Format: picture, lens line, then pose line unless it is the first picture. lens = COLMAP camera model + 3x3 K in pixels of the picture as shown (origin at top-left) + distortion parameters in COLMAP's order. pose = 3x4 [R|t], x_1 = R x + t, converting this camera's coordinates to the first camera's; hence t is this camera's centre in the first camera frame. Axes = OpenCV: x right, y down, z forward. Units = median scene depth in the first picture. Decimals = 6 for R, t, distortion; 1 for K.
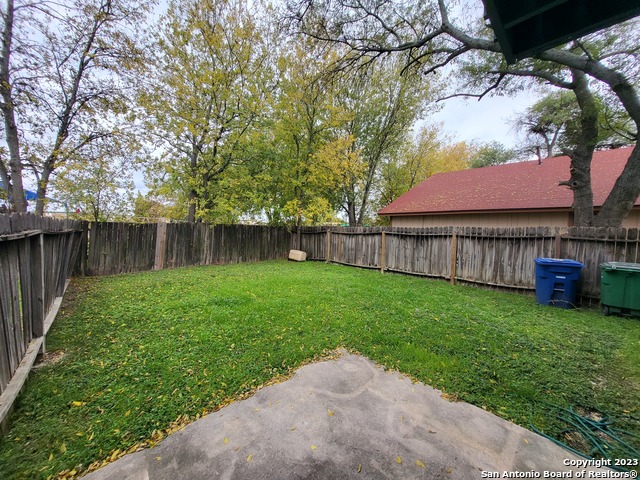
lens RADIAL K [[250.5, 0, 320.5], [0, 250.5, 238.0], [0, 0, 1]] dist [-0.001879, -0.001376]
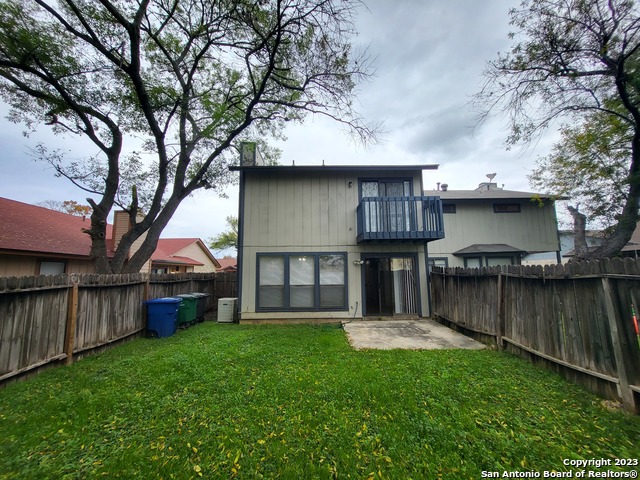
lens RADIAL K [[250.5, 0, 321.6], [0, 250.5, 243.5], [0, 0, 1]] dist [-0.001879, -0.001376]
pose [[-0.740082, 0.082539, 0.667432, -0.423696], [0.035722, 0.995864, -0.083545, -0.050531], [-0.671567, -0.037988, -0.739969, 1.112153]]
